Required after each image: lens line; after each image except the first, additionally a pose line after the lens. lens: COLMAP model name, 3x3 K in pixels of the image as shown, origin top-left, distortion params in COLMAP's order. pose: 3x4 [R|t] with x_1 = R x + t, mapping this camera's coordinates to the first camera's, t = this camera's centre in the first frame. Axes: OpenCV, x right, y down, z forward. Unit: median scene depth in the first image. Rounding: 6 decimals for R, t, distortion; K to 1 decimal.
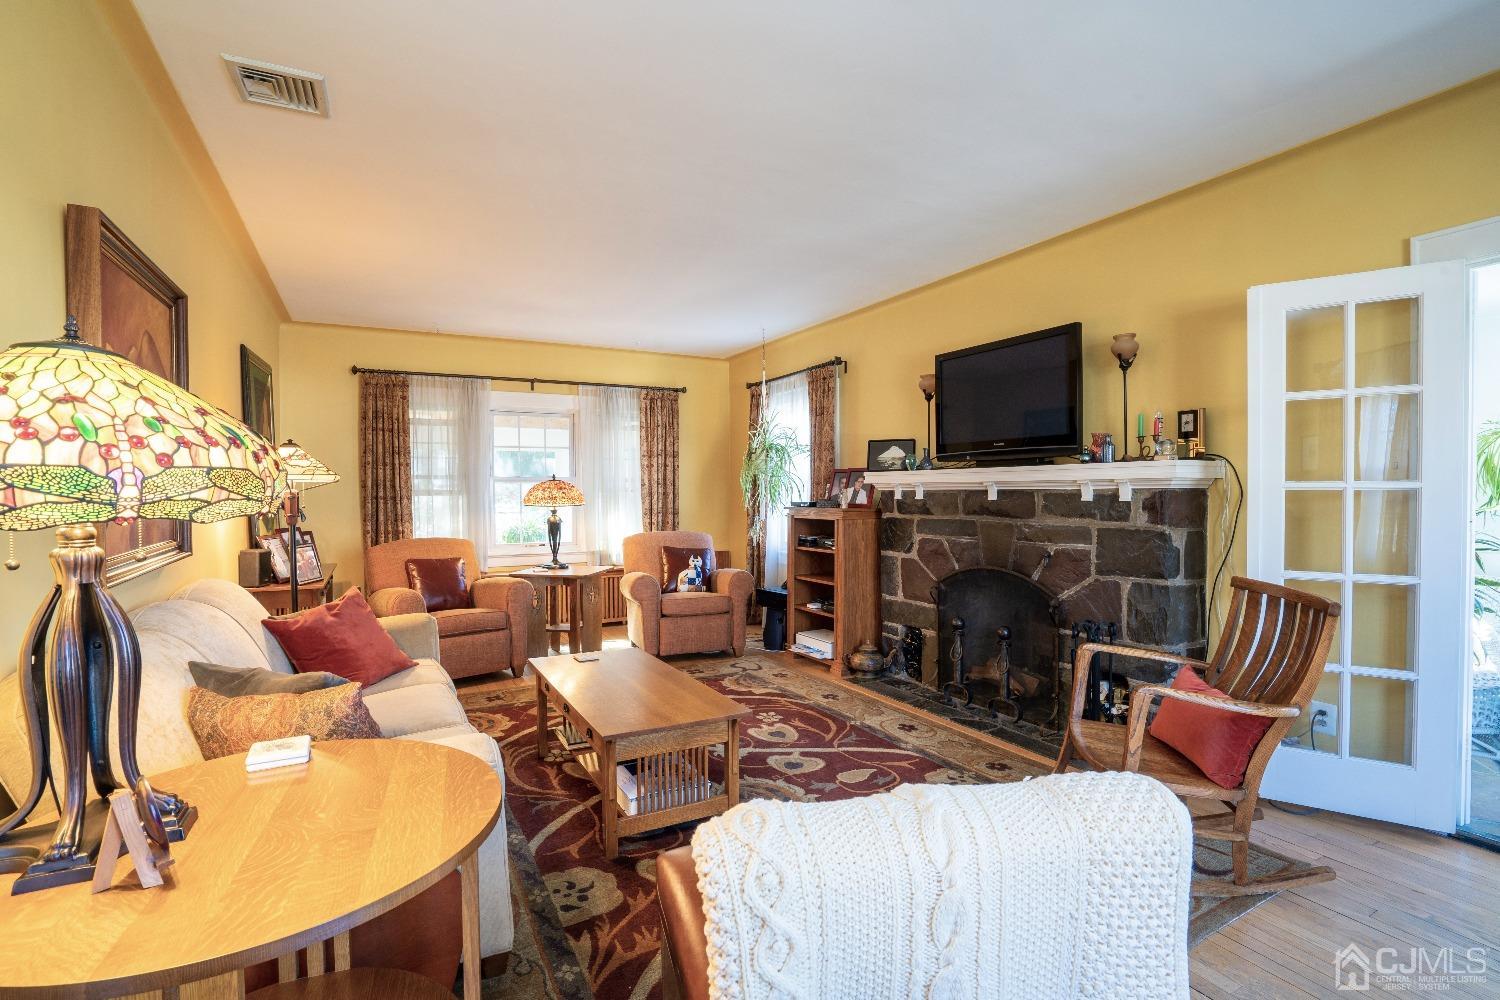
lens RADIAL K [[705.0, 0, 725.0], [0, 705.0, 496.0], [0, 0, 1]] dist [-0.045923, 0.016522]
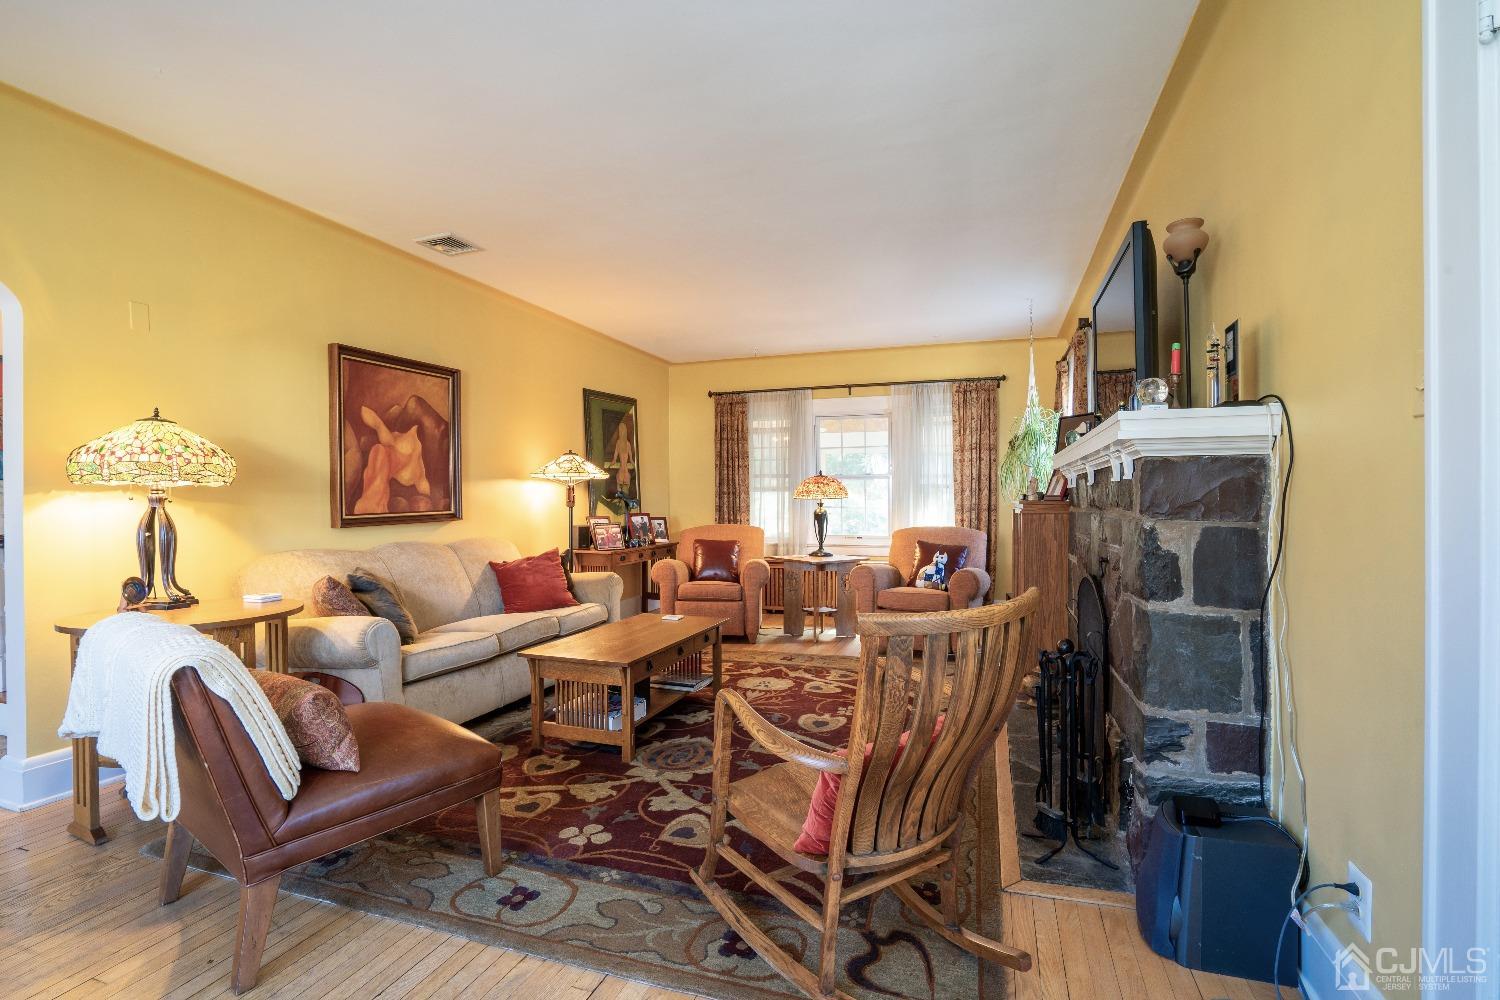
lens RADIAL K [[705.0, 0, 767.5], [0, 705.0, 499.4], [0, 0, 1]] dist [-0.045923, 0.016522]
pose [[0.684370, 0.002161, -0.729132, 0.661828], [-0.004261, 0.999990, -0.001036, 0.021197], [0.729123, 0.003816, 0.684372, 0.236009]]
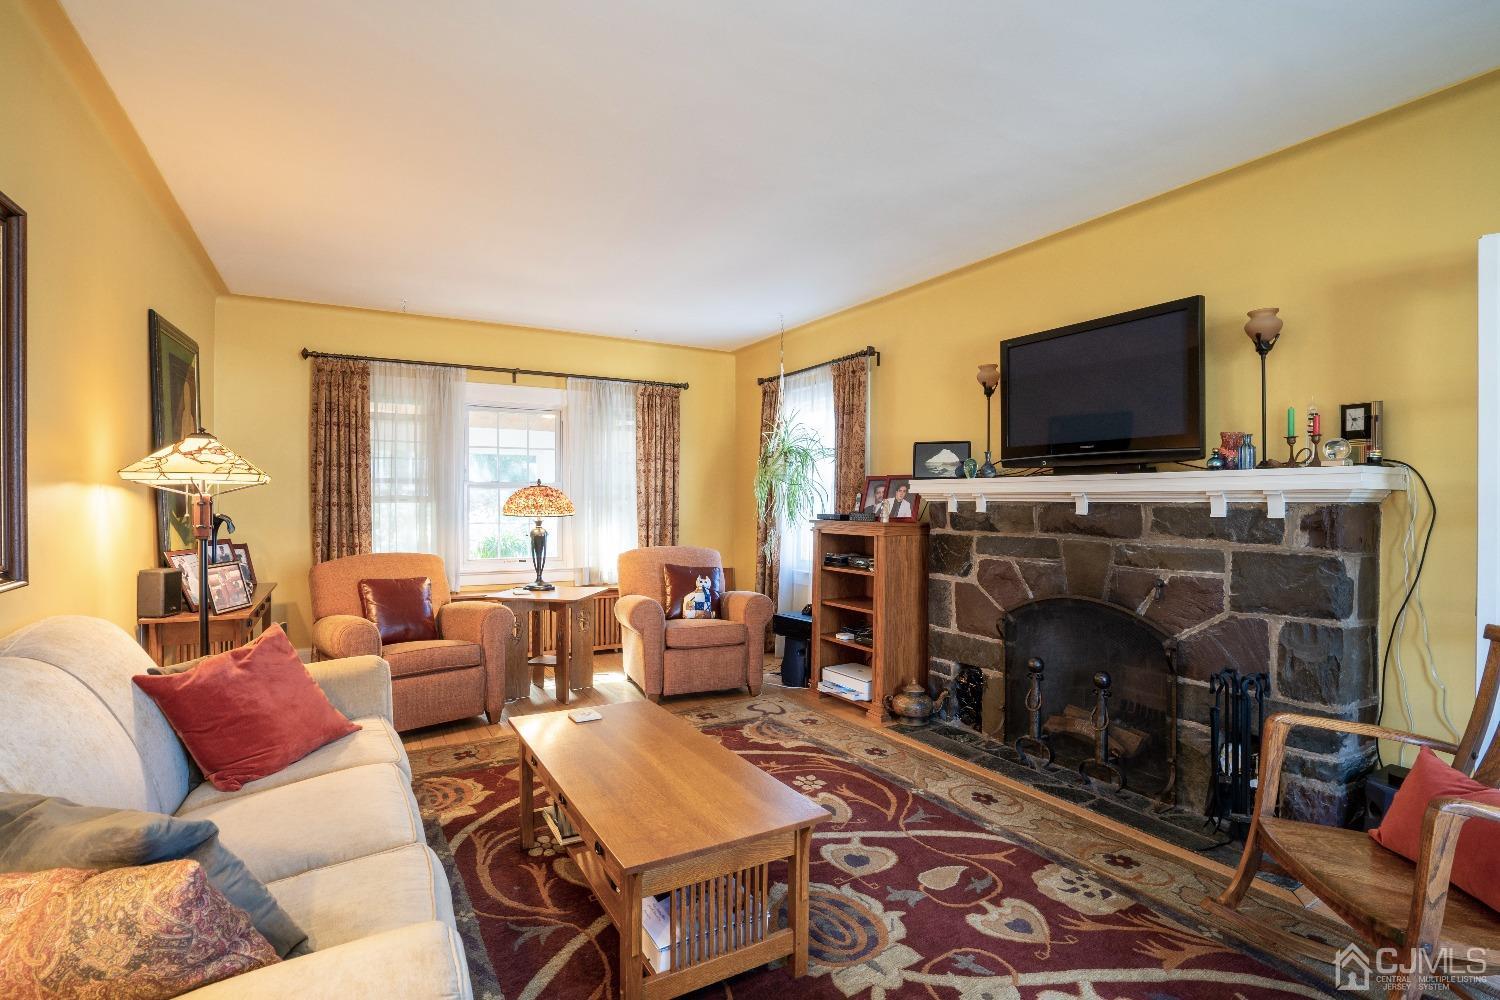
lens RADIAL K [[705.0, 0, 716.4], [0, 705.0, 497.5], [0, 0, 1]] dist [-0.045923, 0.016522]
pose [[0.999747, 0.010013, 0.020141, -0.059609], [-0.009782, 0.999885, -0.011556, -0.000827], [-0.020255, 0.011356, 0.999730, 0.190166]]
